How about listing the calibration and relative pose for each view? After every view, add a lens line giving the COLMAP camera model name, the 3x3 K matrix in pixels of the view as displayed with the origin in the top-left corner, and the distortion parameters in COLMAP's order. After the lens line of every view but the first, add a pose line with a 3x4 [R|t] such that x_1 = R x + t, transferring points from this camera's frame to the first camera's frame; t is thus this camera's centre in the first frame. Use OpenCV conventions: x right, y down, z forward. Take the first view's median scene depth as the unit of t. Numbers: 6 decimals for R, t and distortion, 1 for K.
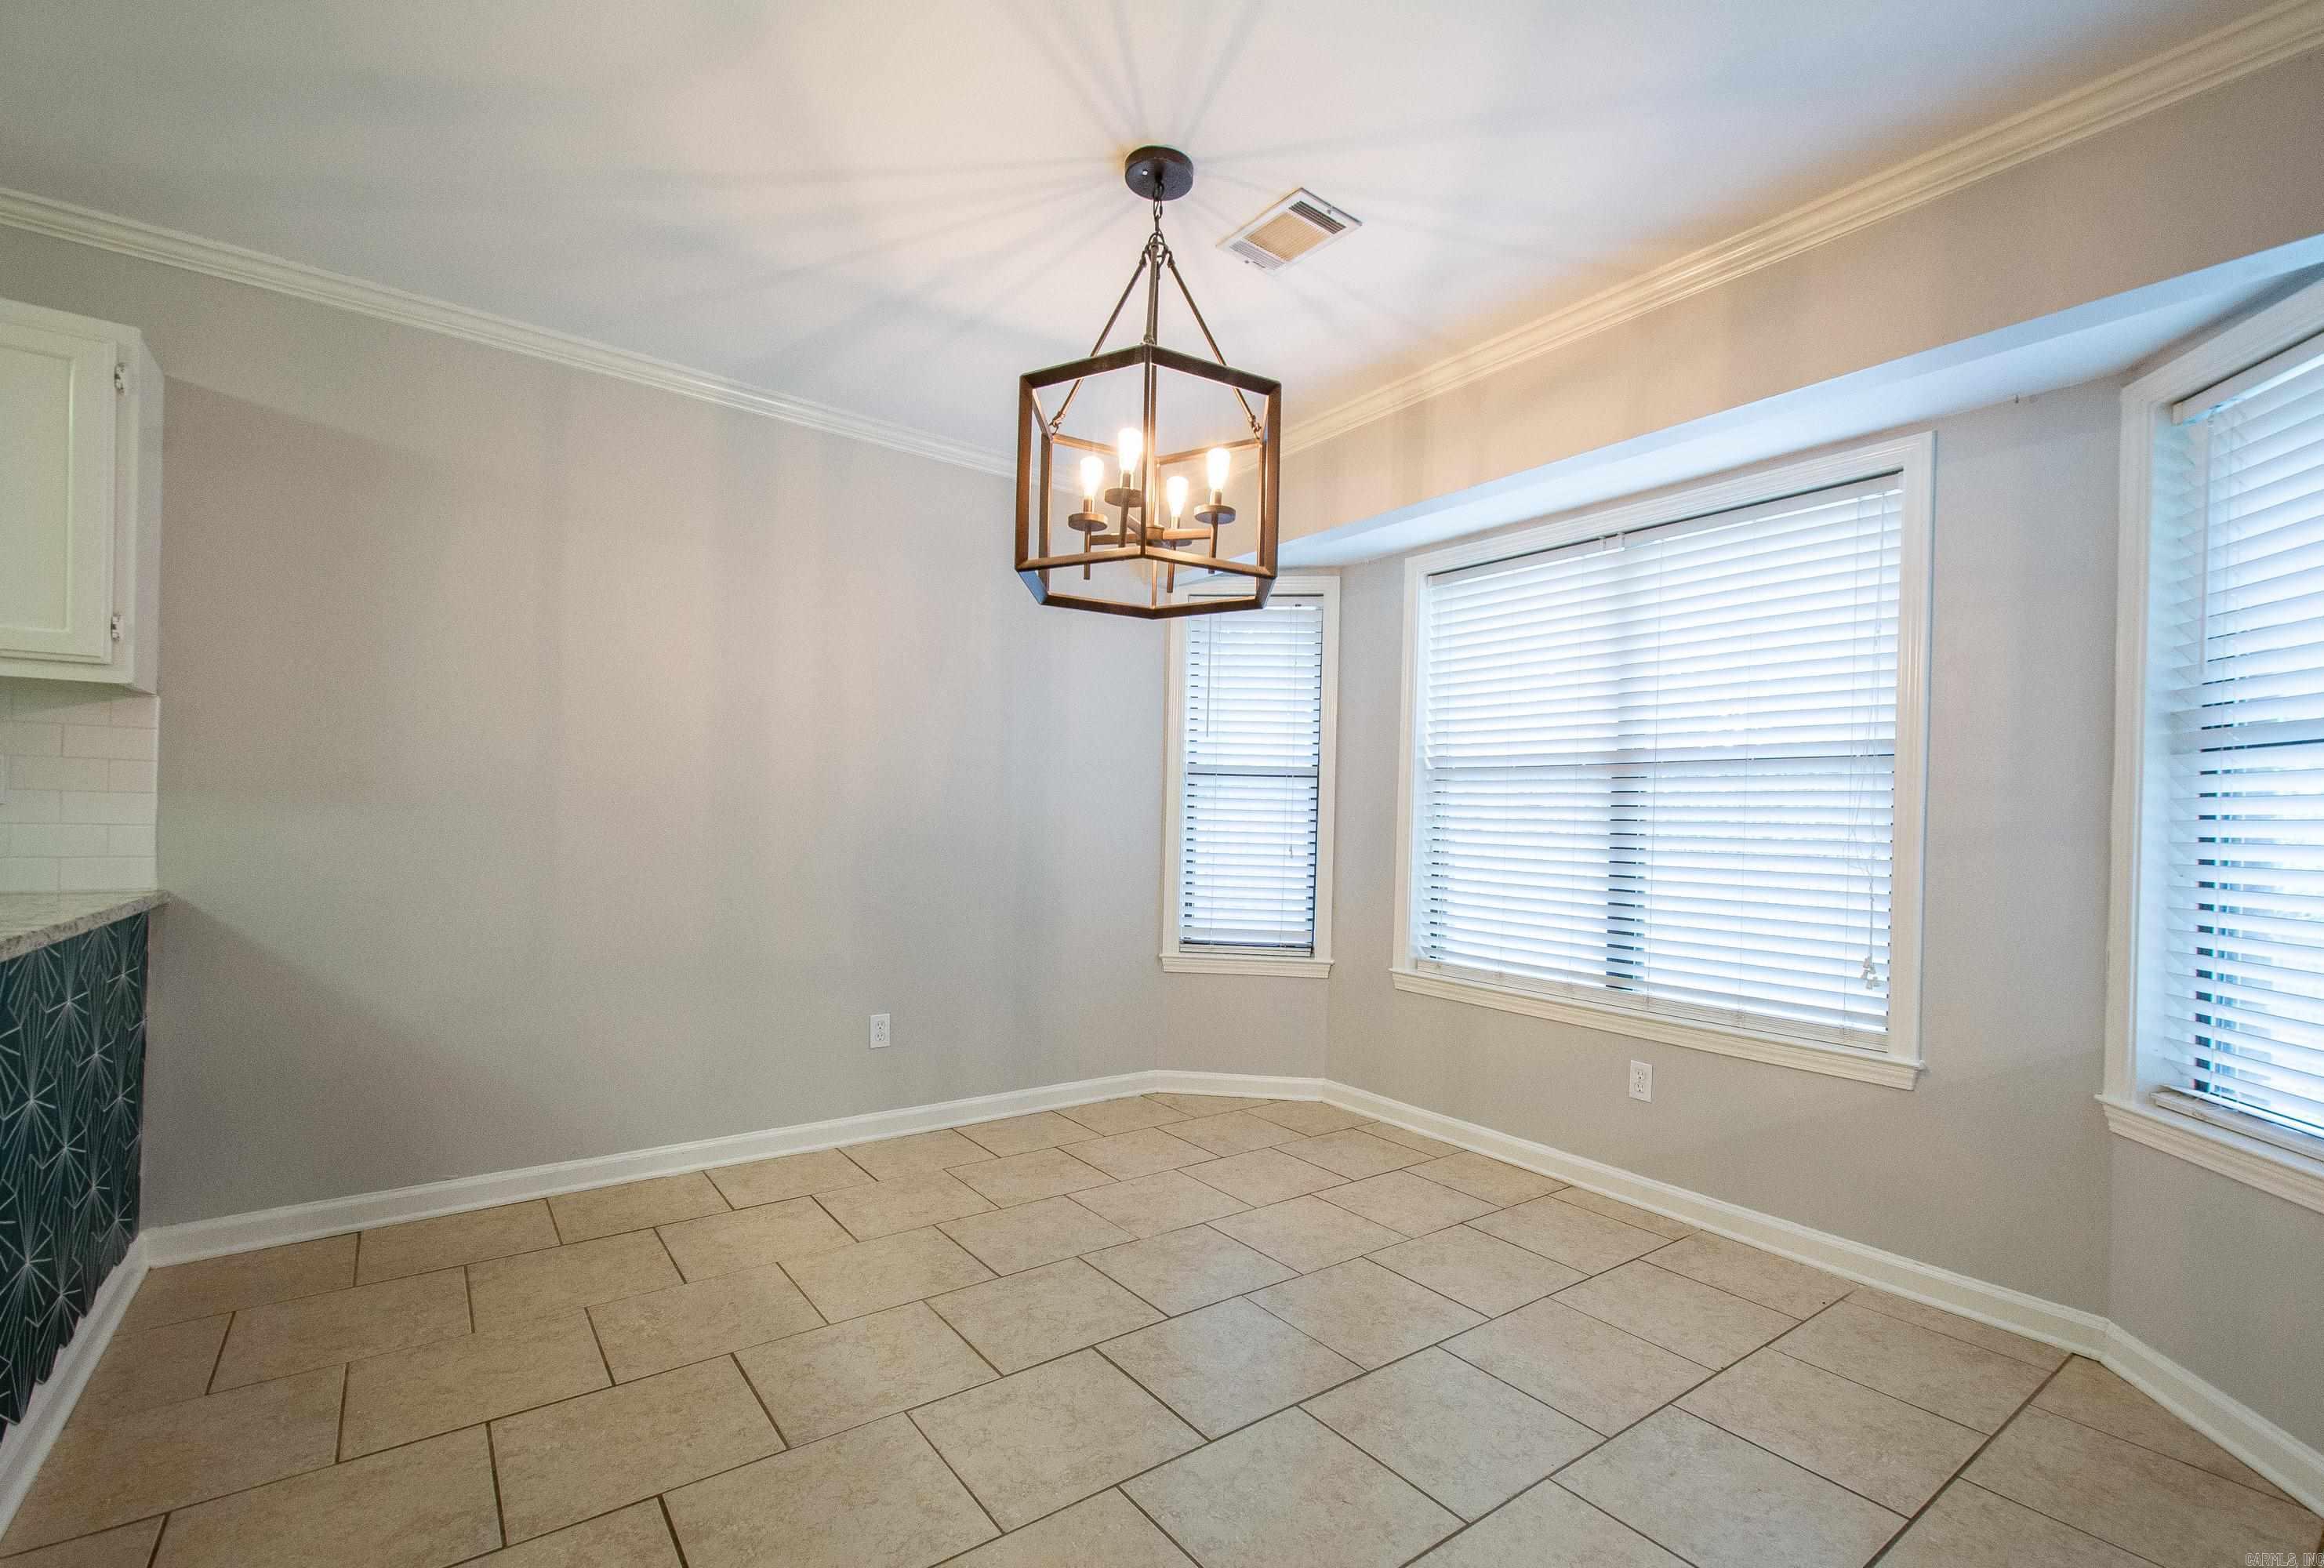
lens RADIAL K [[1027.5, 0, 1201.0], [0, 1027.5, 818.5], [0, 0, 1]] dist [0.017145, -0.001060]
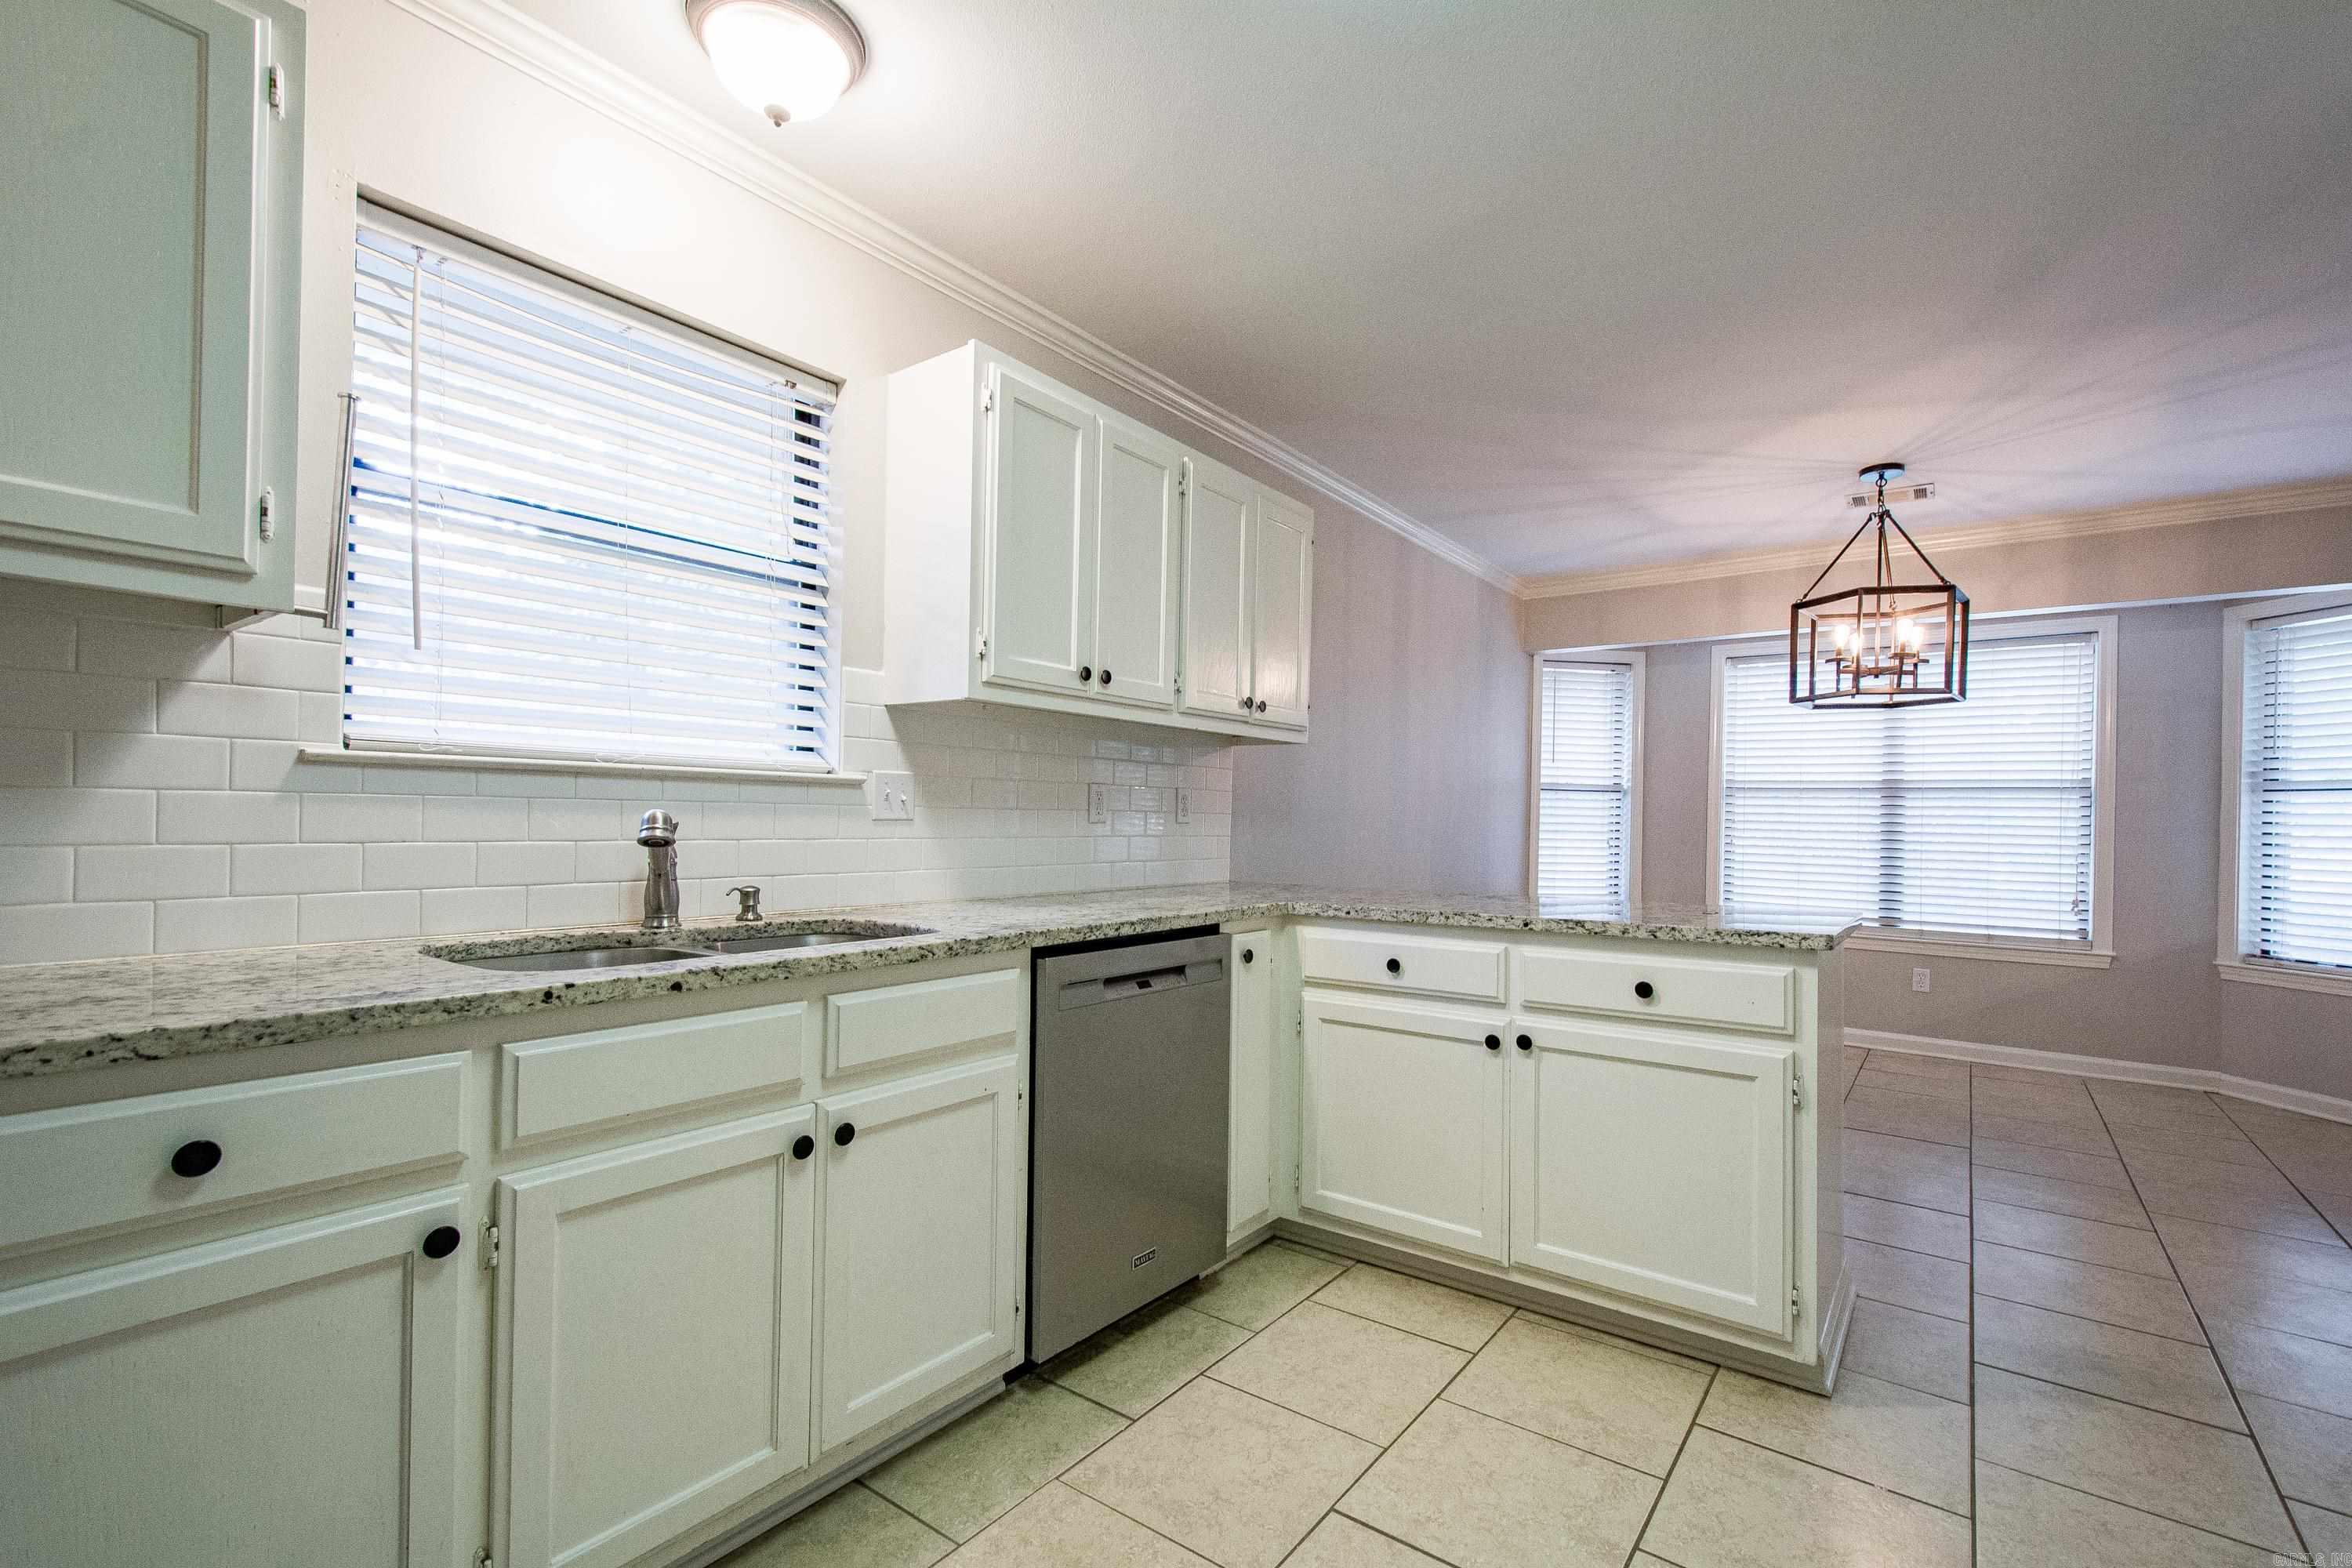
lens RADIAL K [[1024.2, 0, 1199.6], [0, 1024.2, 817.4], [0, 0, 1]] dist [0.021286, -0.008145]
pose [[0.961468, -0.005142, 0.274869, -1.383042], [0.003100, 0.999964, 0.007862, -0.029299], [-0.274899, -0.006707, 0.961450, -0.337644]]
